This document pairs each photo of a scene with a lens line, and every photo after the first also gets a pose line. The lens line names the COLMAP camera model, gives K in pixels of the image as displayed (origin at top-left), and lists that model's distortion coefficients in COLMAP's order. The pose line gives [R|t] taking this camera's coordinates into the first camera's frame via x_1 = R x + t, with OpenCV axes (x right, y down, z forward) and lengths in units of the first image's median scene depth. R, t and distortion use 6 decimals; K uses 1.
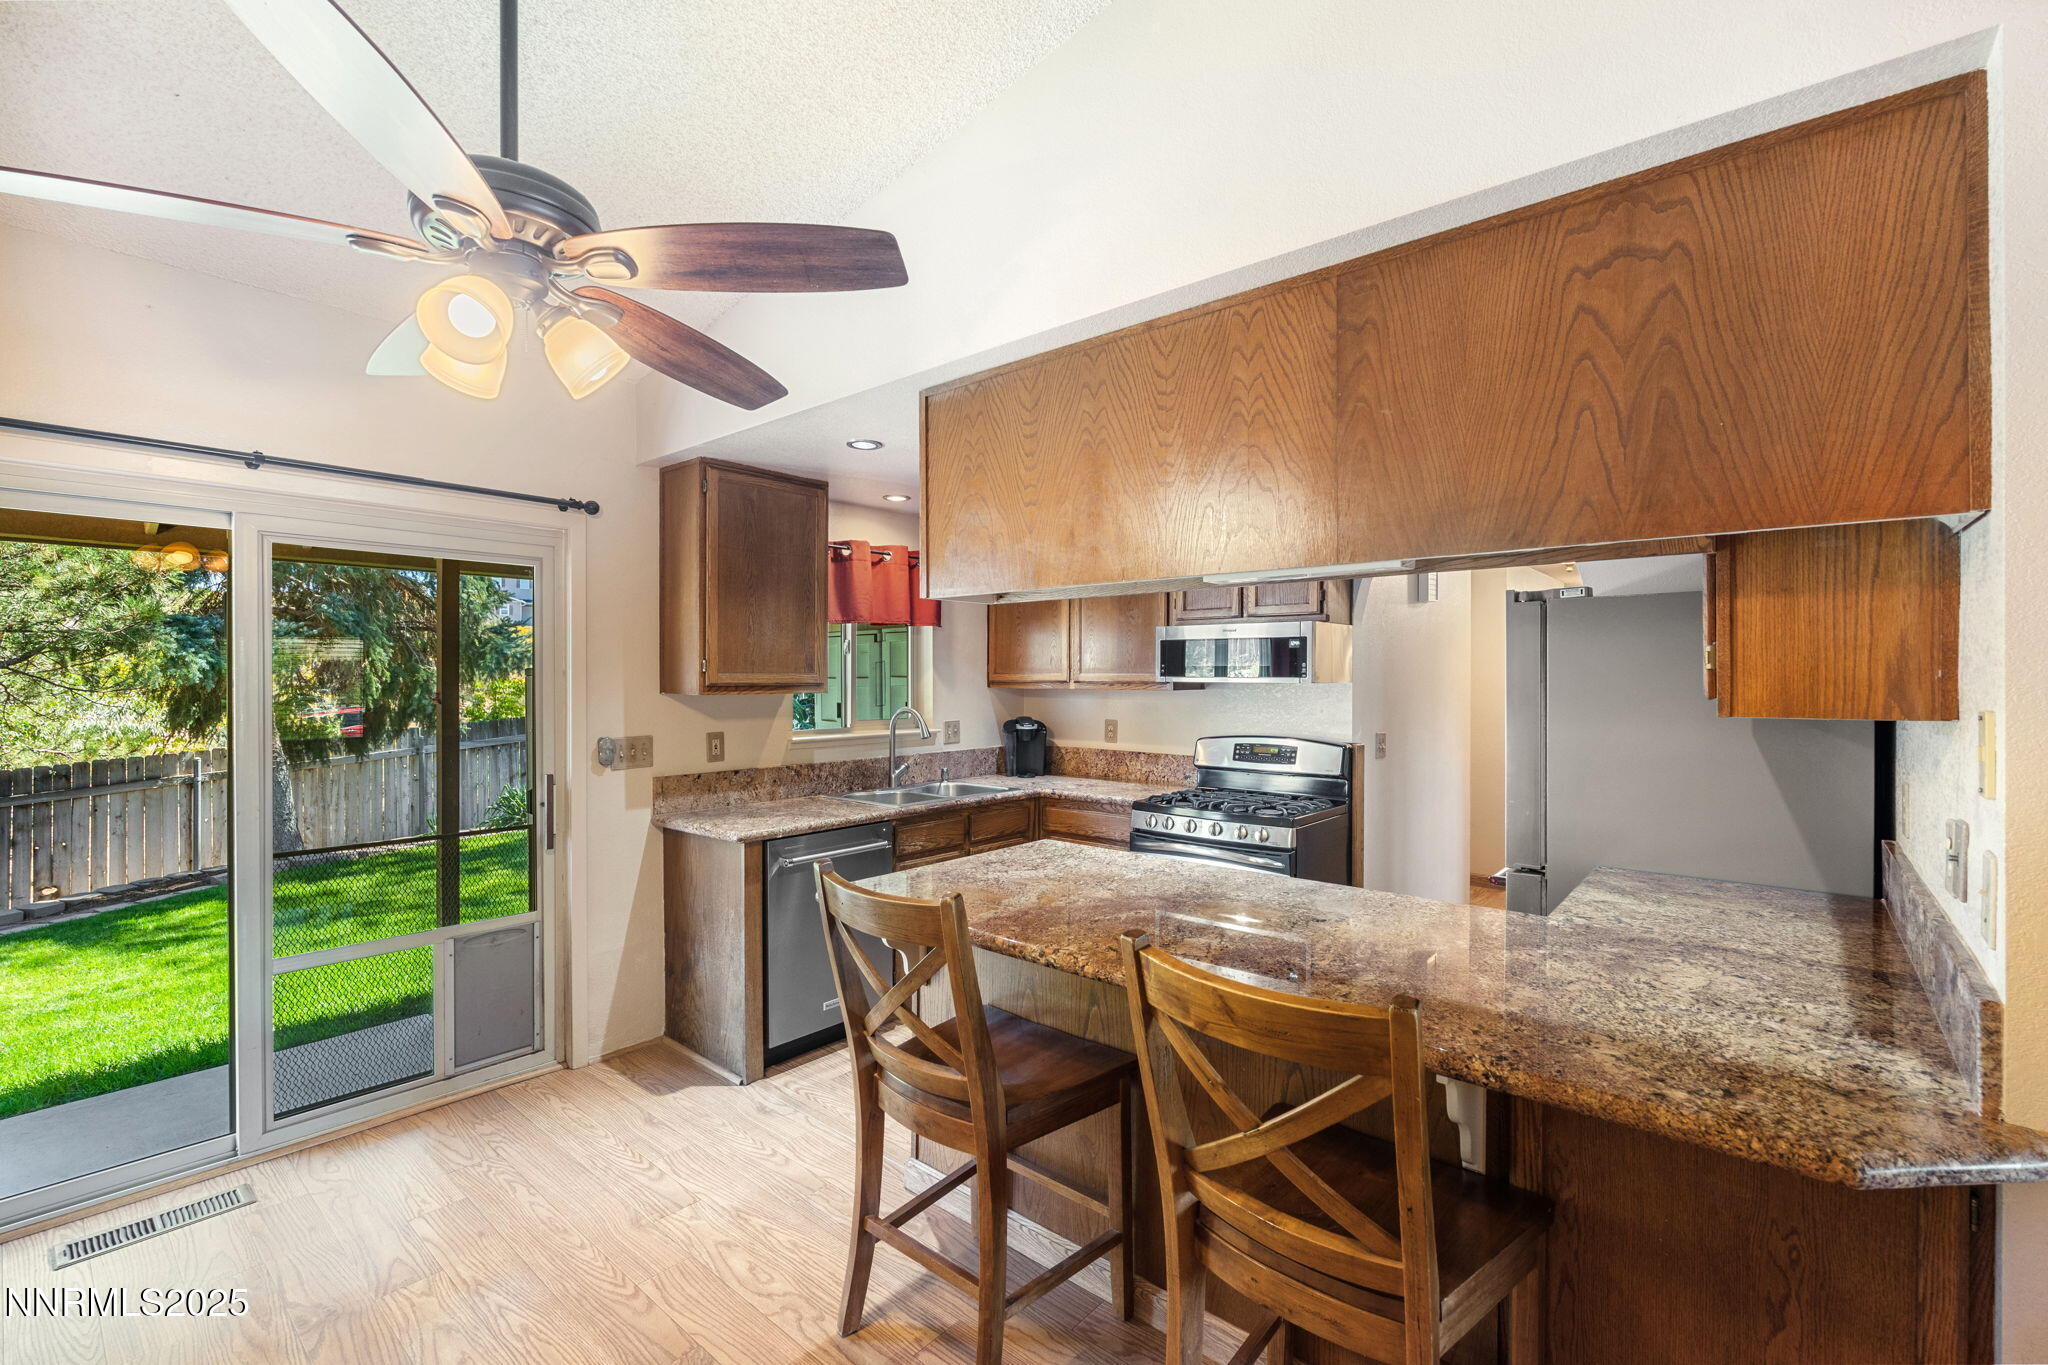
lens RADIAL K [[888.6, 0, 1030.5], [0, 888.6, 682.5], [0, 0, 1]] dist [-0.001145, -0.000274]
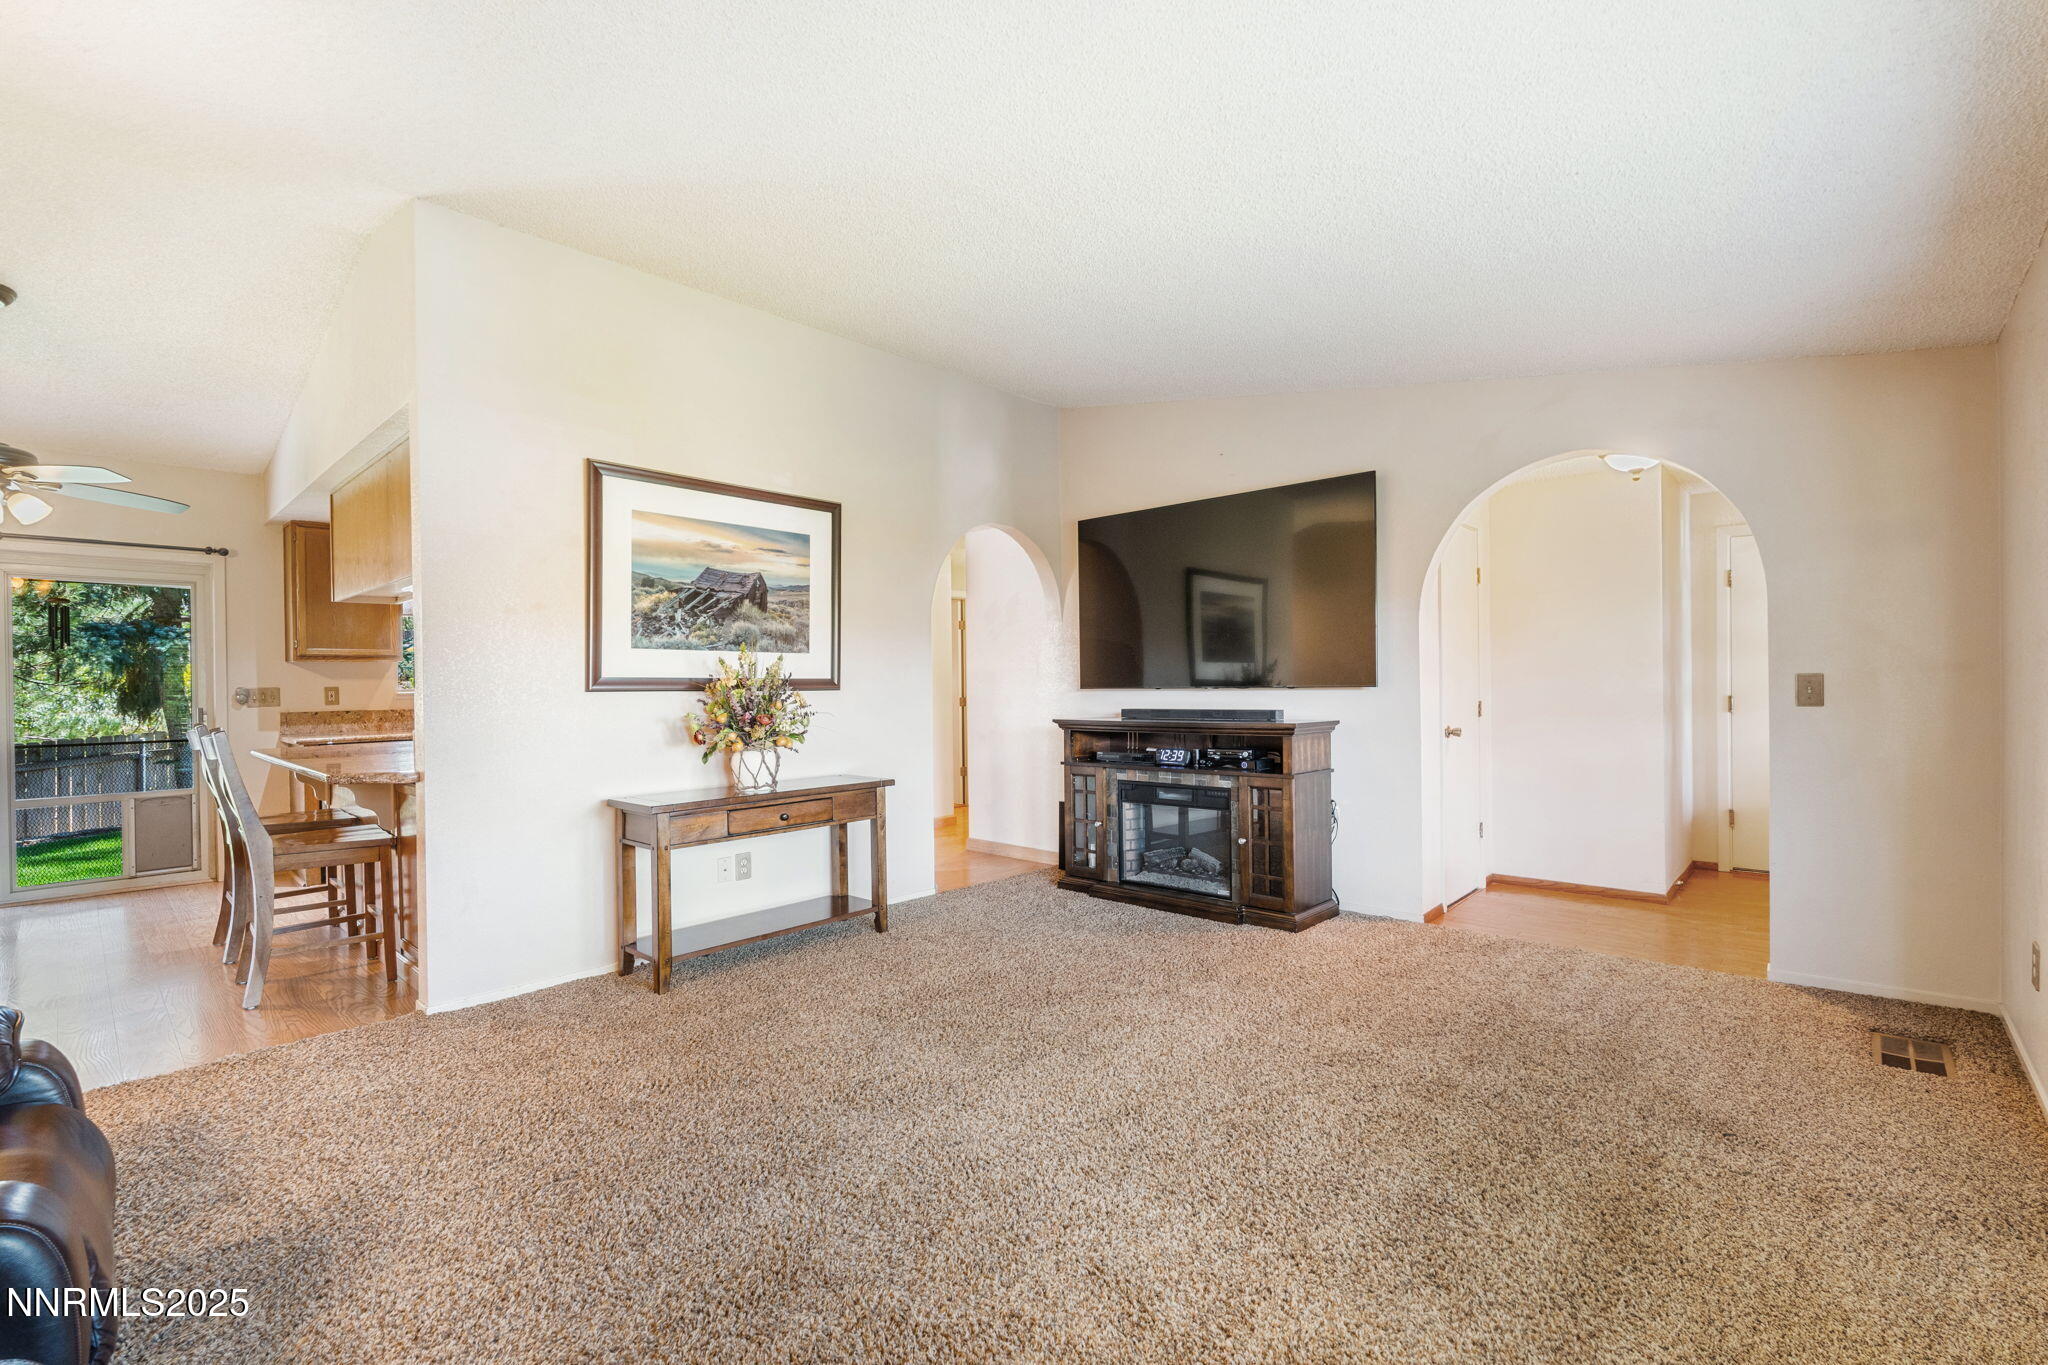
lens RADIAL K [[898.0, 0, 1013.1], [0, 898.0, 682.6], [0, 0, 1]] dist [0.000635, 0.000115]
pose [[0.998923, -0.009805, -0.045357, 0.902568], [0.009658, 0.999947, -0.003470, 0.061985], [0.045389, 0.003028, 0.998965, -0.541584]]
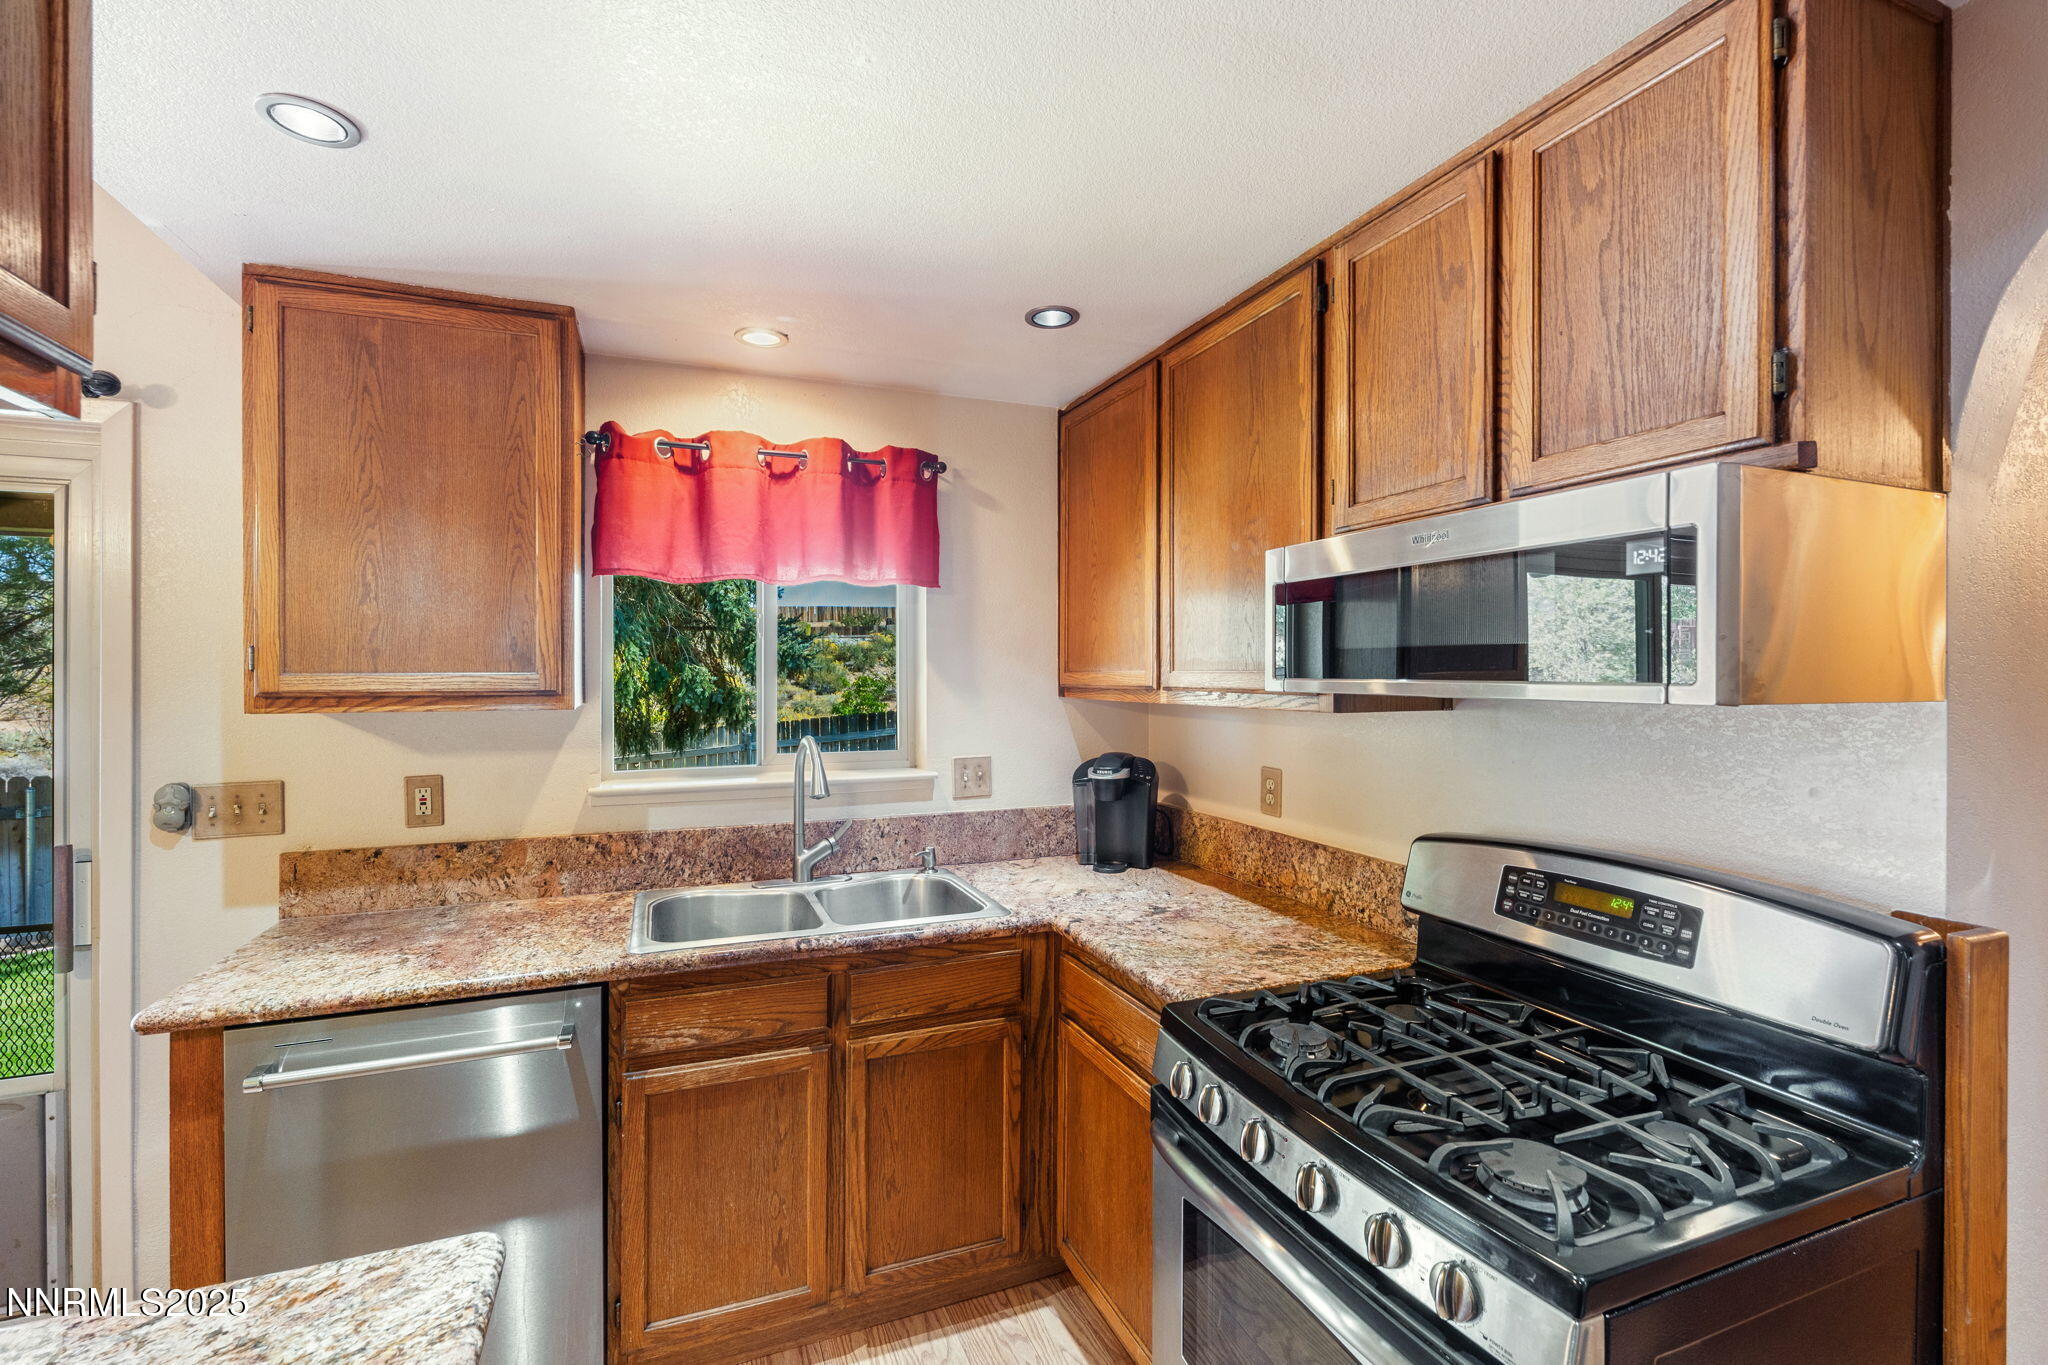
lens RADIAL K [[886.3, 0, 1020.6], [0, 886.3, 675.6], [0, 0, 1]] dist [-0.003717, -0.000103]
pose [[0.884135, -0.000779, -0.467230, 0.240557], [-0.002034, 0.999983, -0.005515, -0.006012], [0.467227, 0.005827, 0.884118, 0.635569]]
